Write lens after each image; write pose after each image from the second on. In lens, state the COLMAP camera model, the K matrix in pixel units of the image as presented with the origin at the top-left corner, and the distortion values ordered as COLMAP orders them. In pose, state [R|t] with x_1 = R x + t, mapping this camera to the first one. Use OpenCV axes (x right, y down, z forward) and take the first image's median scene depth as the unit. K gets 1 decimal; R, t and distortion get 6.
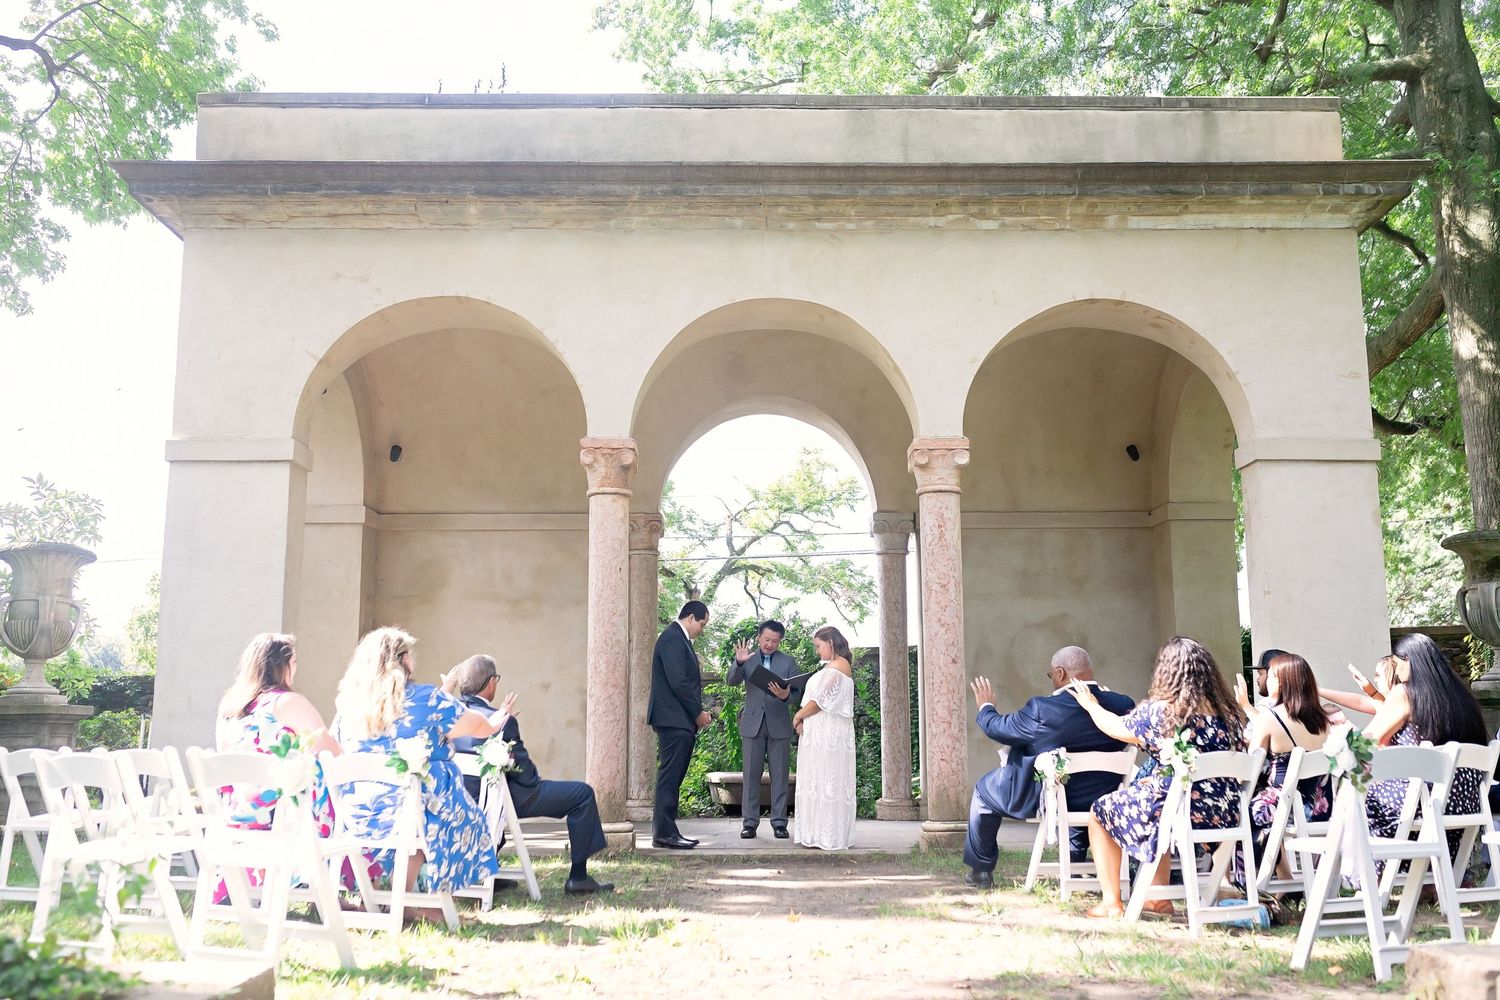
lens RADIAL K [[2983.9, 0, 750.5], [0, 2983.9, 499.4], [0, 0, 1]] dist [-0.021673, 0.000000]
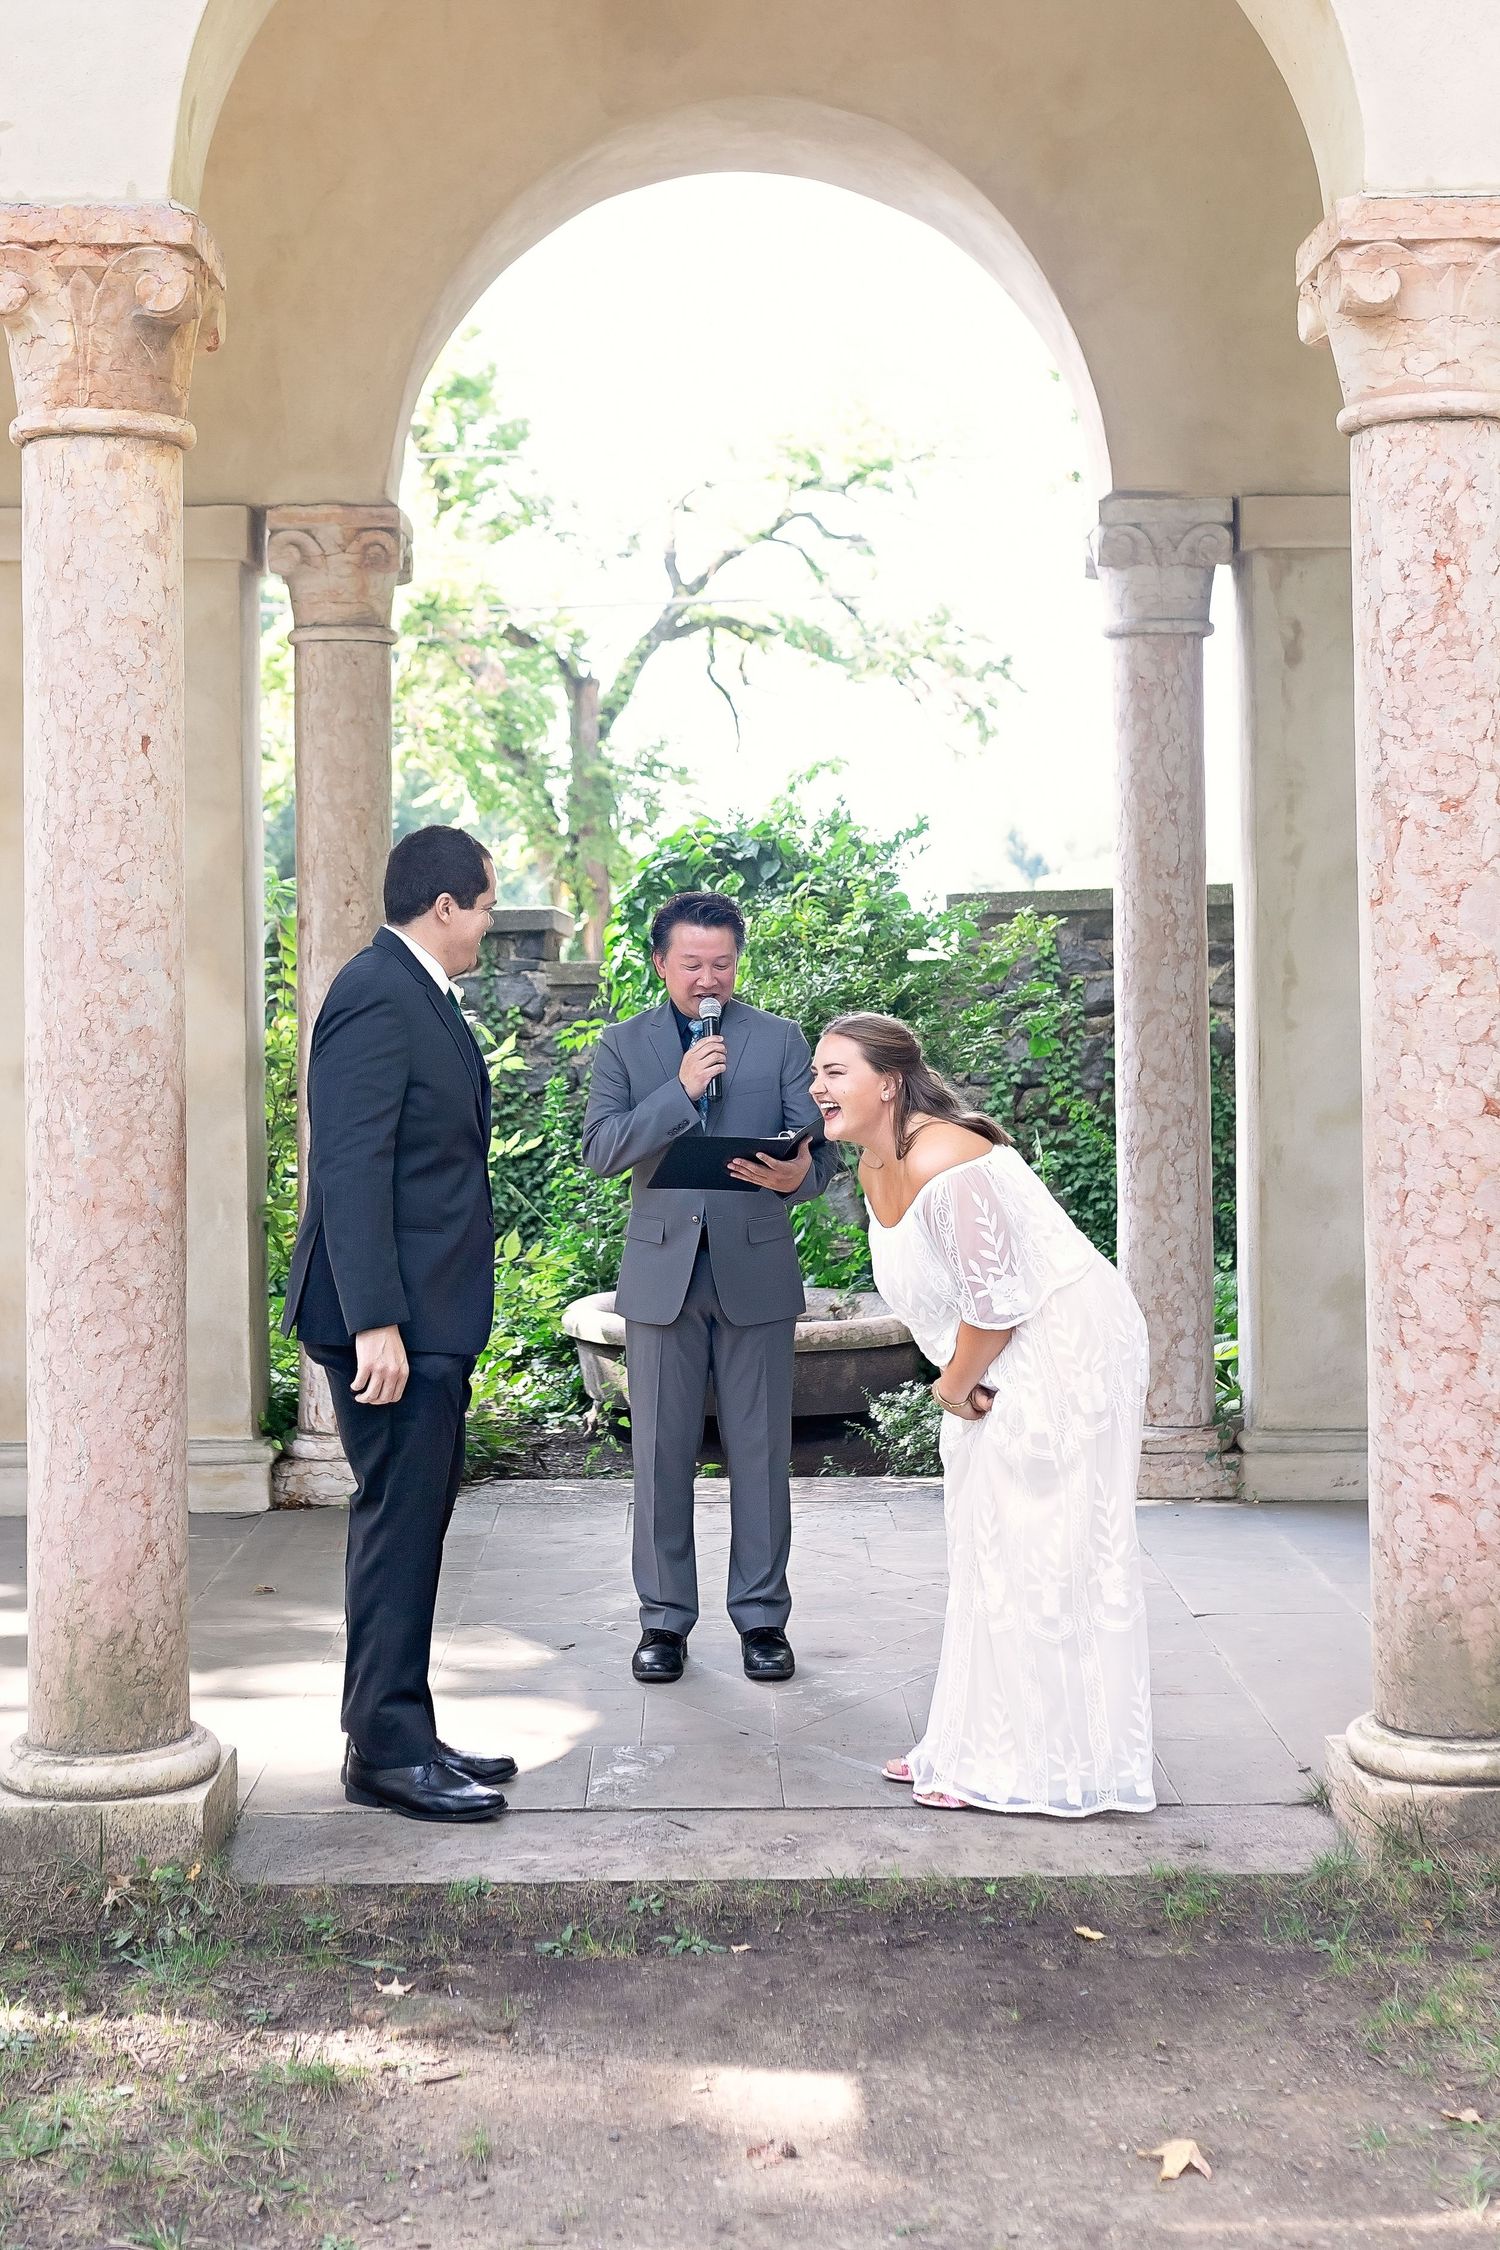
lens RADIAL K [[4475.8, 0, 736.8], [0, 4475.8, 1122.5], [0, 0, 1]] dist [-0.021673, 0.000000]
pose [[0.999985, -0.004632, -0.002831, 0.005546], [0.004996, 0.989255, 0.146112, 0.000594], [0.002124, -0.146124, 0.989264, 0.546221]]
